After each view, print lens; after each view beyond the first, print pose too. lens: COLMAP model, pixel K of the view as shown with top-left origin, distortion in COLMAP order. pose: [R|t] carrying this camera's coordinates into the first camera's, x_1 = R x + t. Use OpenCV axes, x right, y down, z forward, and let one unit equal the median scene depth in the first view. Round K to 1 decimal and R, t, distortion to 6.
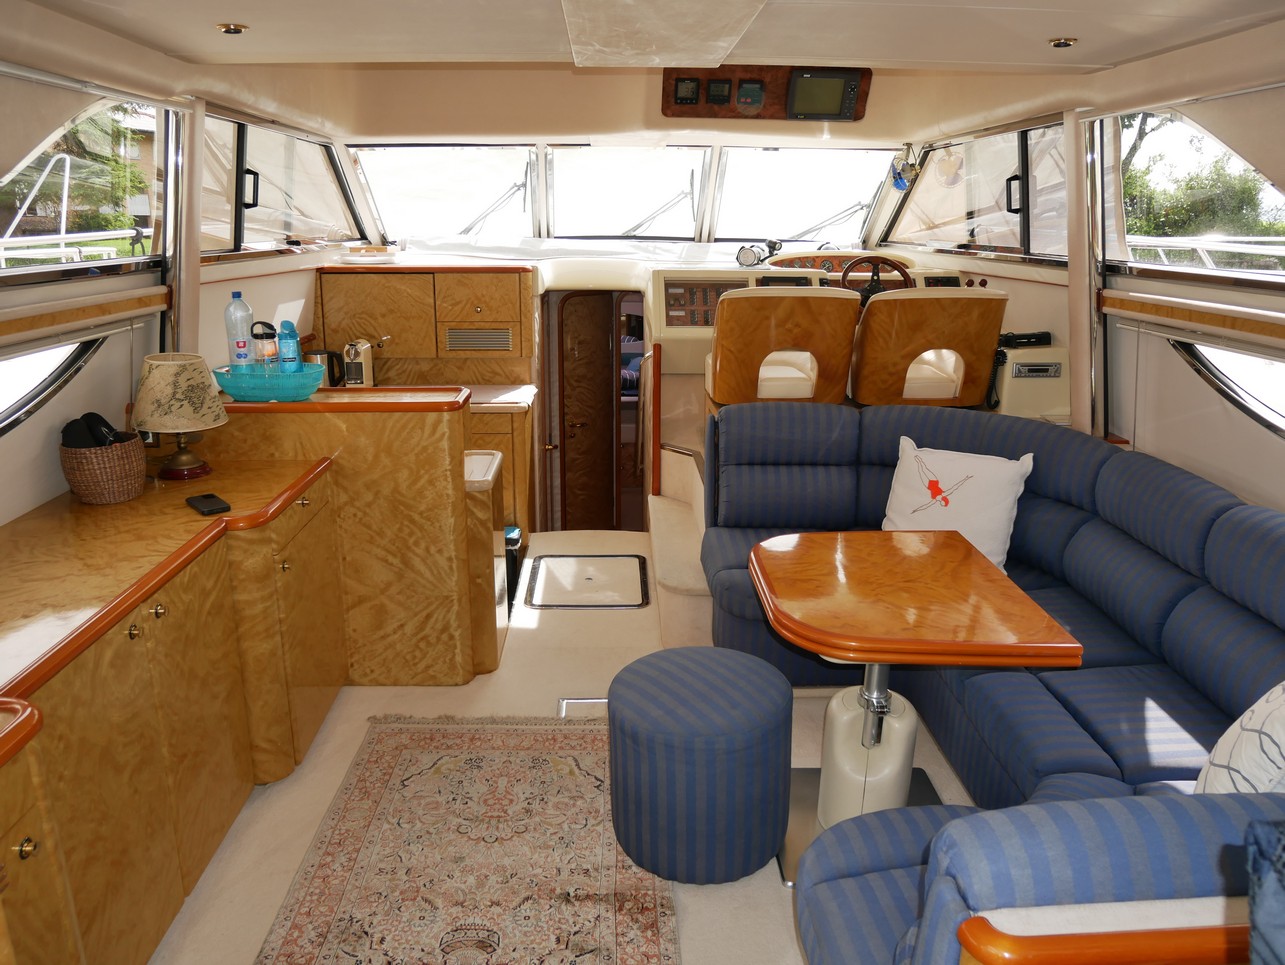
lens RADIAL K [[925.1, 0, 643.4], [0, 925.1, 482.6], [0, 0, 1]] dist [-0.075434, 0.030885]
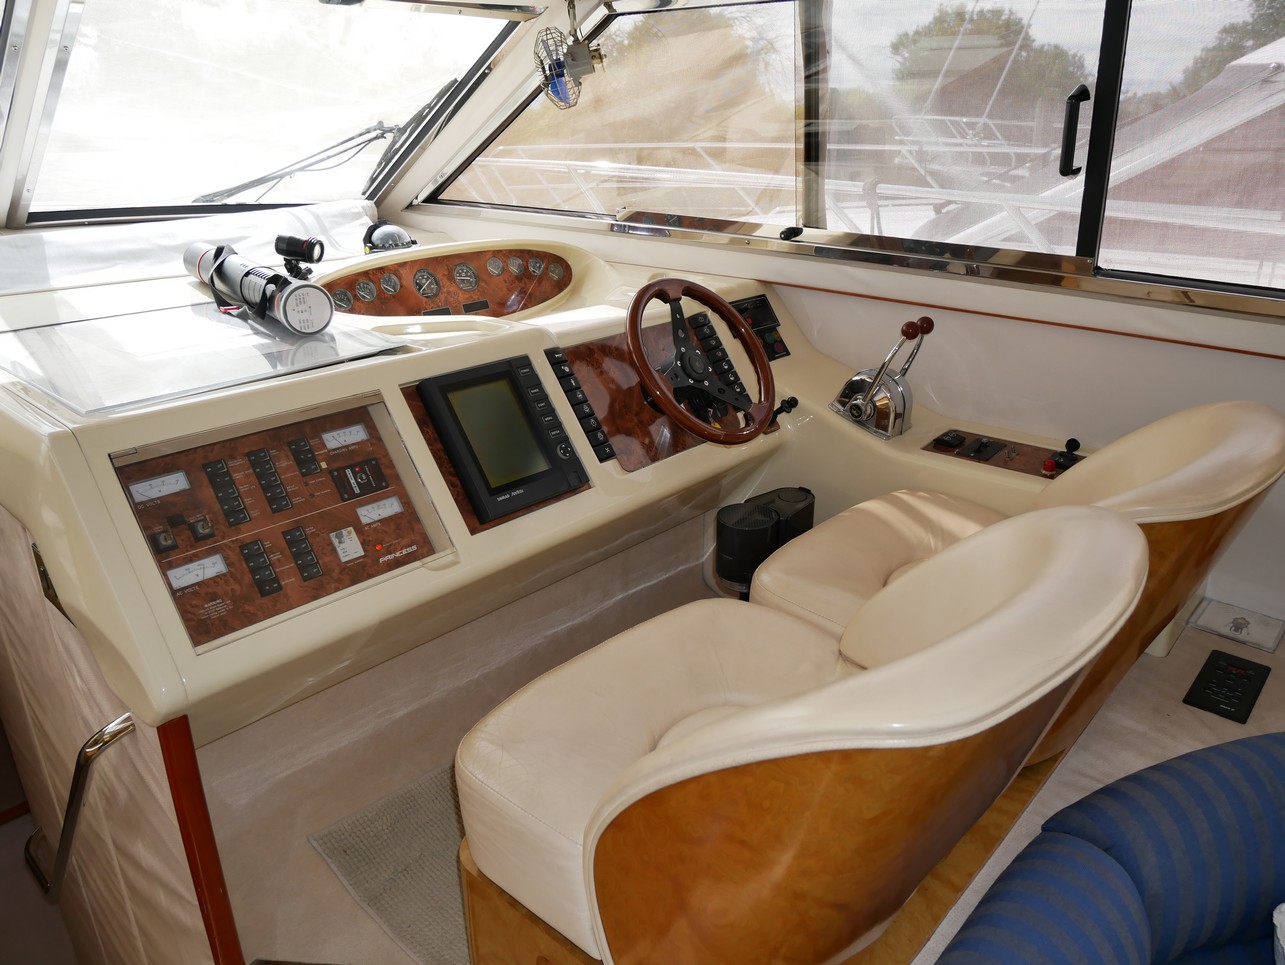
lens RADIAL K [[925.1, 0, 649.7], [0, 925.1, 484.8], [0, 0, 1]] dist [-0.075434, 0.030885]
pose [[0.692840, -0.267591, 0.669603, -0.058406], [0.192920, 0.963532, 0.185438, -0.294764], [-0.694805, 0.000701, 0.719197, 0.891803]]
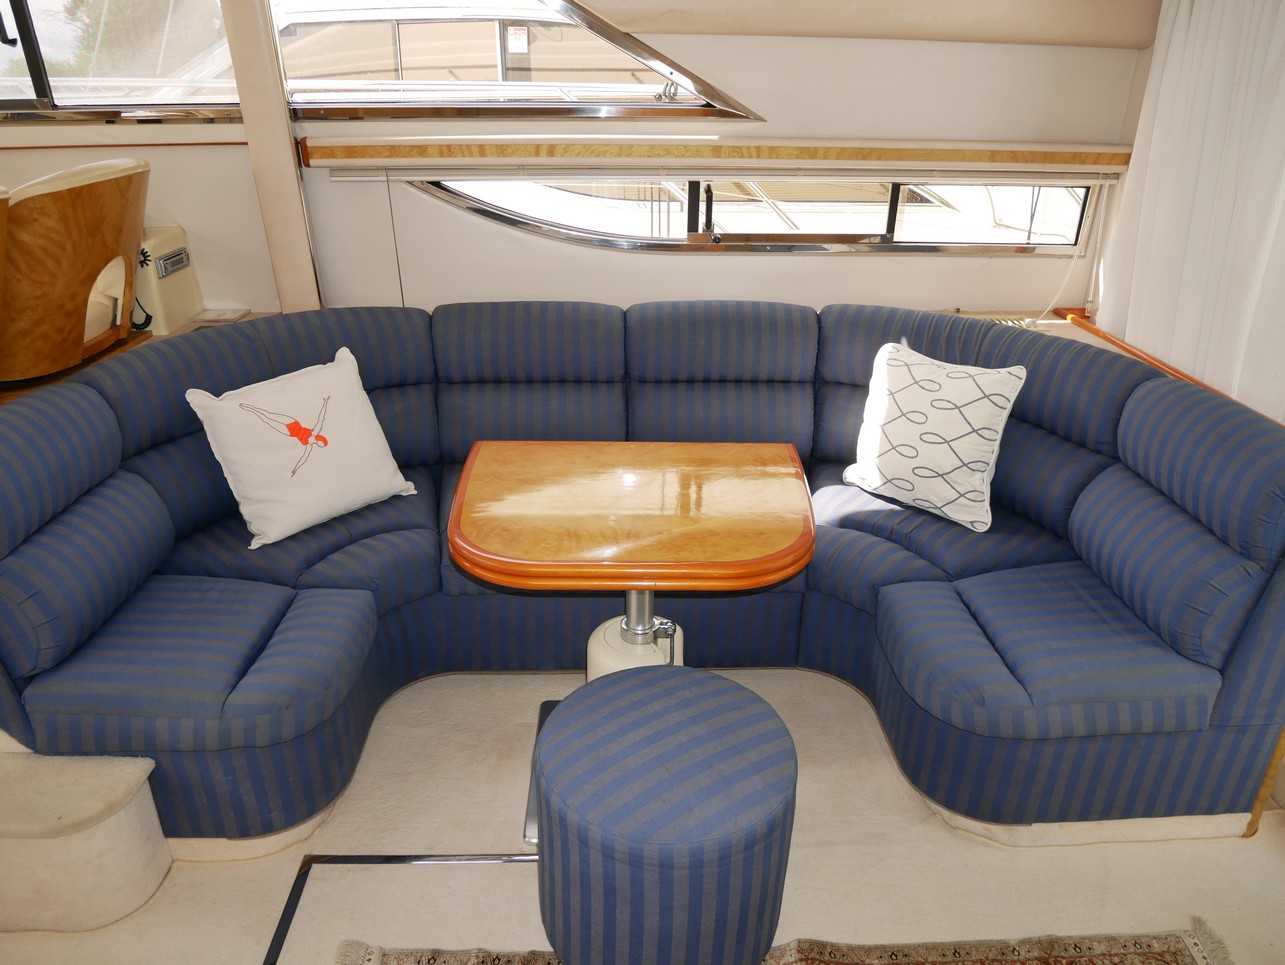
lens RADIAL K [[925.1, 0, 645.6], [0, 925.1, 480.5], [0, 0, 1]] dist [-0.075434, 0.030885]
pose [[0.010242, -0.402011, 0.915578, -0.333890], [0.268322, 0.883150, 0.384771, -0.151710], [-0.963275, 0.241729, 0.116913, 0.595951]]
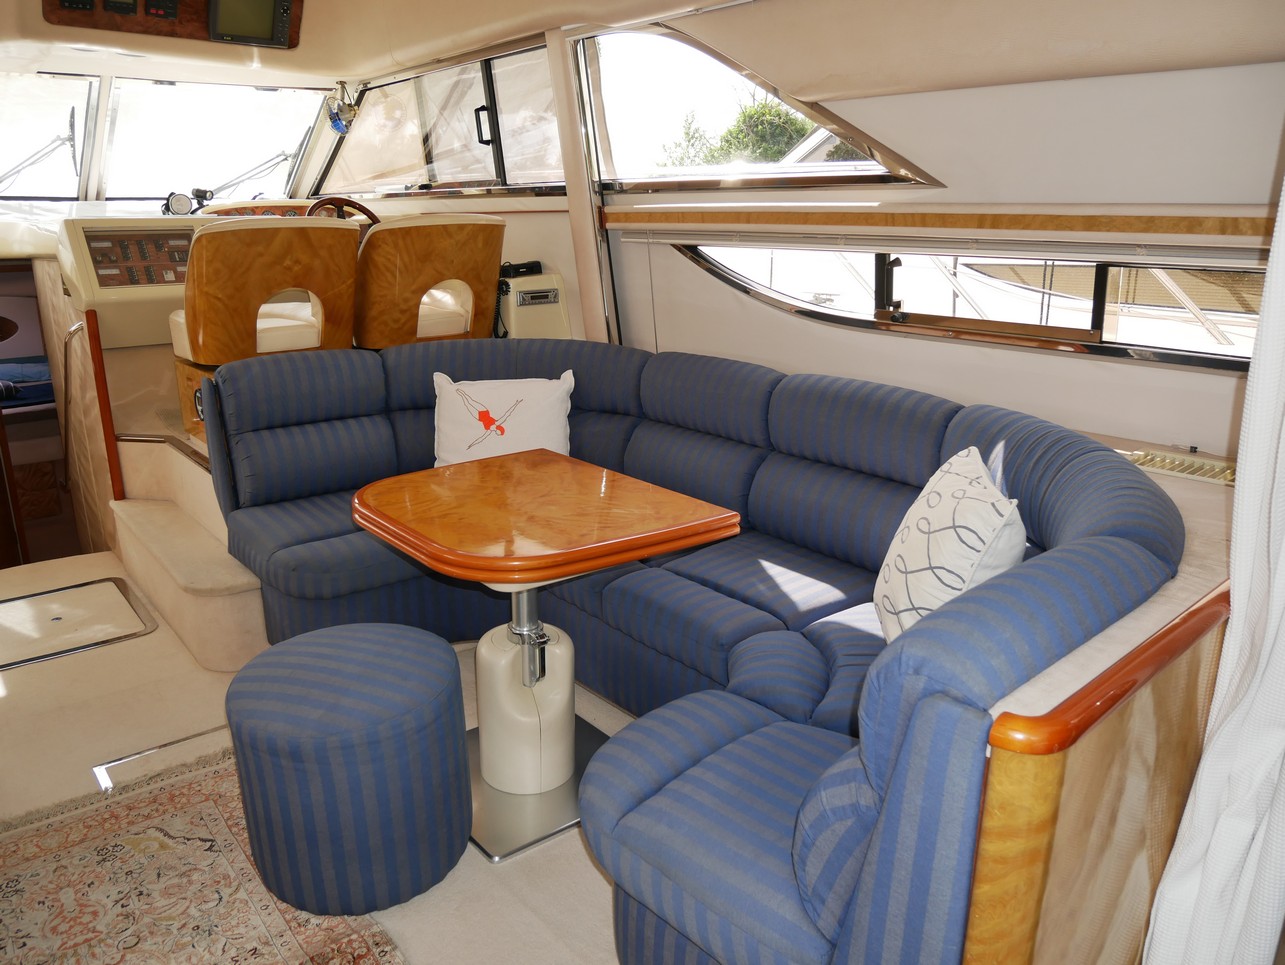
lens RADIAL K [[925.1, 0, 643.0], [0, 925.1, 481.1], [0, 0, 1]] dist [-0.075434, 0.030885]
pose [[0.784883, -0.173653, 0.594813, -0.123044], [0.170977, 0.983355, 0.061475, 0.034985], [-0.595588, 0.053449, 0.801510, 0.127443]]
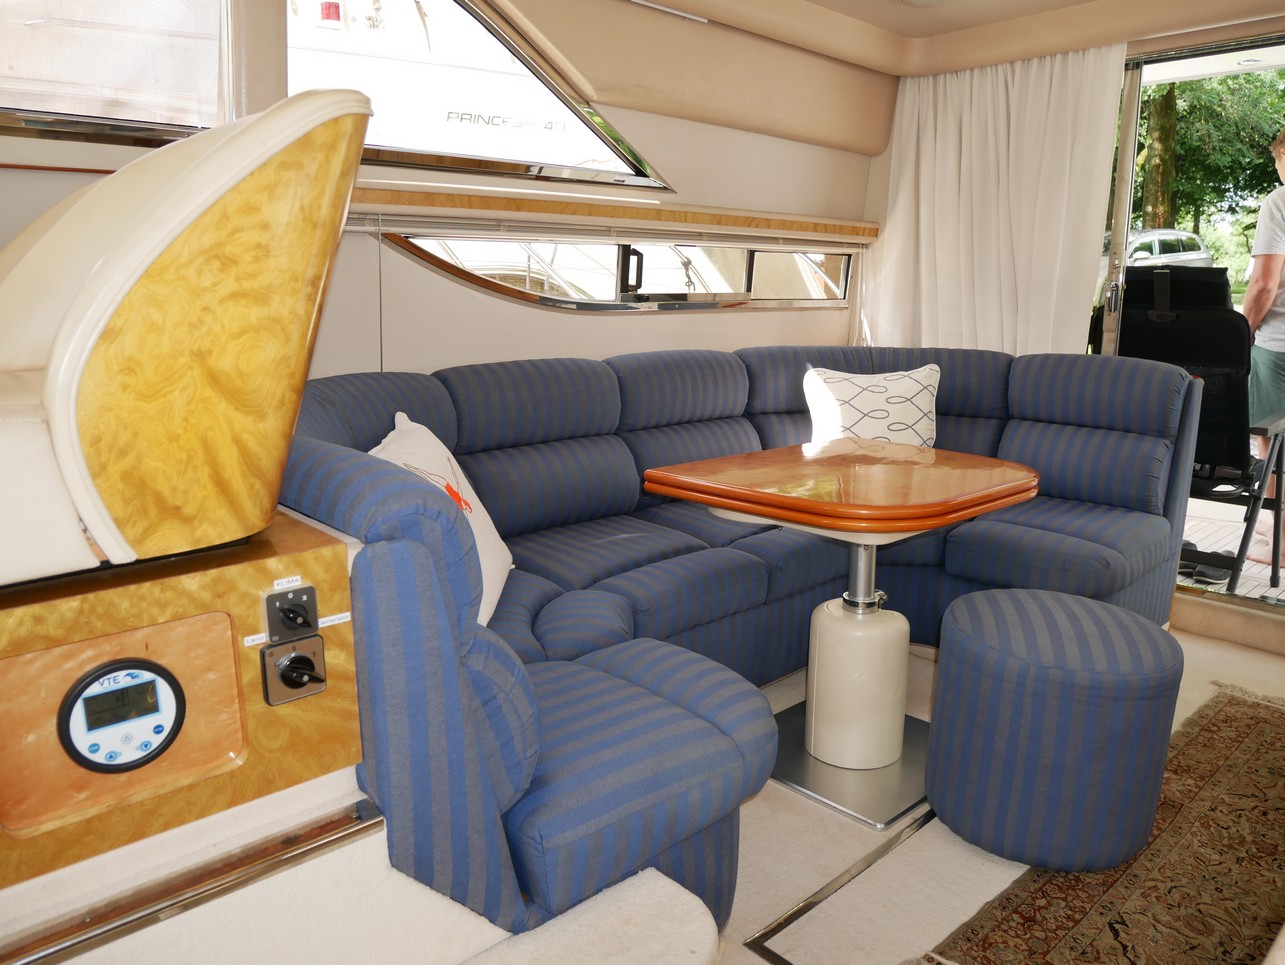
lens RADIAL K [[925.1, 0, 642.8], [0, 925.1, 475.9], [0, 0, 1]] dist [-0.075434, 0.030885]
pose [[-0.651443, -0.162820, 0.741021, -0.184588], [0.198044, 0.906346, 0.373249, -0.183914], [-0.732394, 0.389905, -0.558188, 1.123909]]
